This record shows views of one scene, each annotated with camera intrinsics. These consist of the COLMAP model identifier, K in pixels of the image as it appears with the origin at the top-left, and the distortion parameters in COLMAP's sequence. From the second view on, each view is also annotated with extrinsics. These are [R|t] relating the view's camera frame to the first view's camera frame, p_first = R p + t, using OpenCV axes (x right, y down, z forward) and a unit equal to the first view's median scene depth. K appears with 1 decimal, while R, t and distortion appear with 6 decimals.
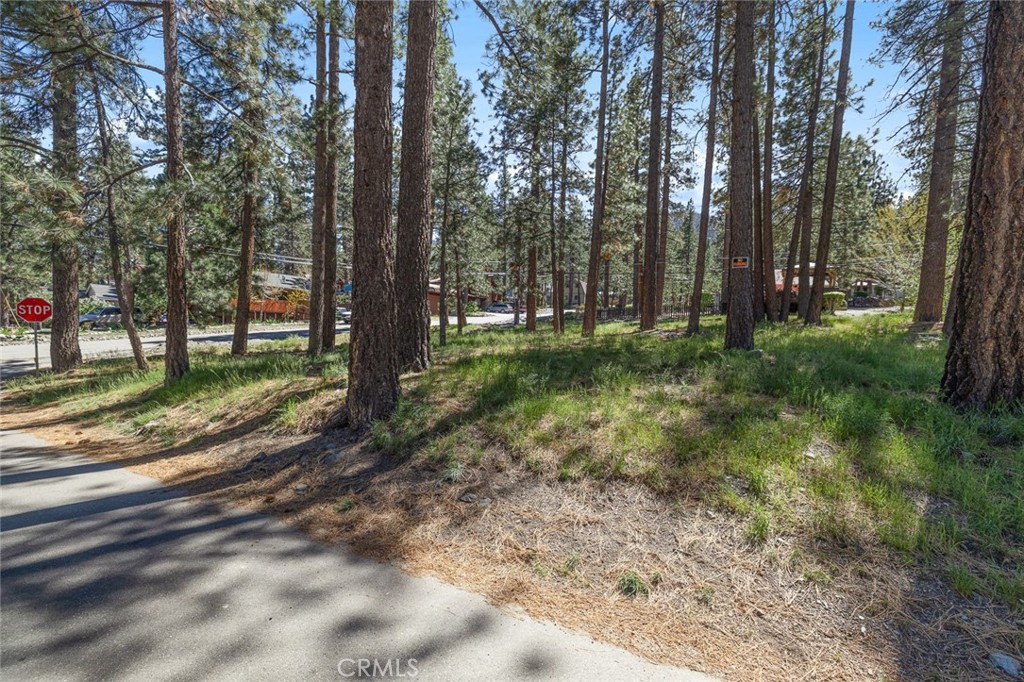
lens RADIAL K [[437.4, 0, 516.0], [0, 437.4, 344.4], [0, 0, 1]] dist [0.000341, -0.000883]
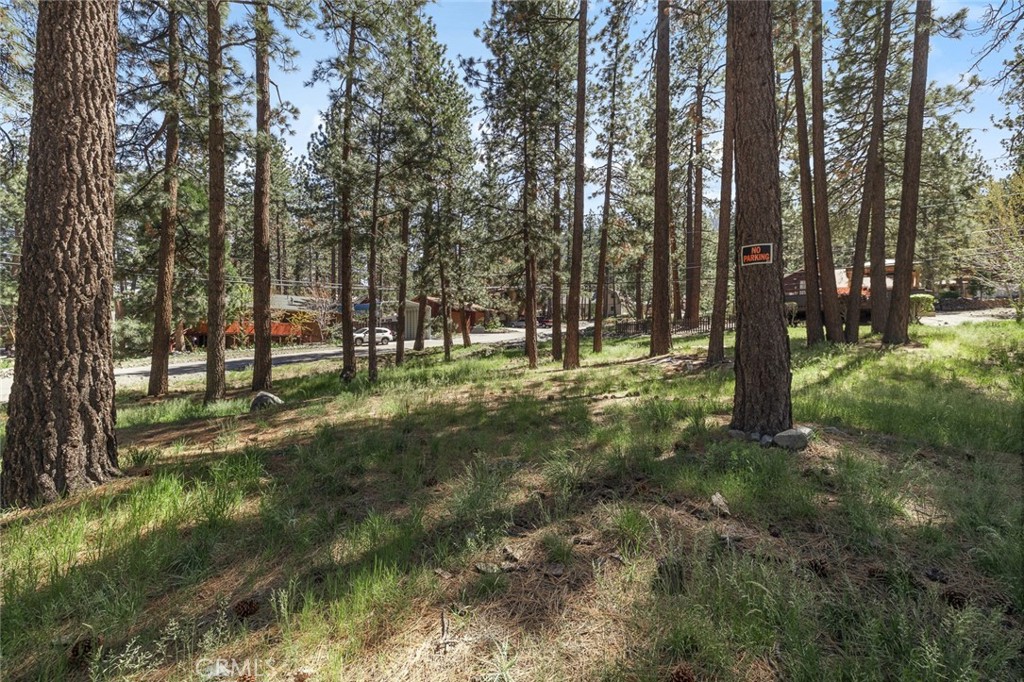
lens RADIAL K [[437.4, 0, 512.2], [0, 437.4, 339.6], [0, 0, 1]] dist [0.000341, -0.000883]
pose [[0.993578, -0.023140, -0.110760, 0.107637], [0.018874, 0.999045, -0.039417, -0.027963], [0.111566, 0.037073, 0.993065, 0.176163]]
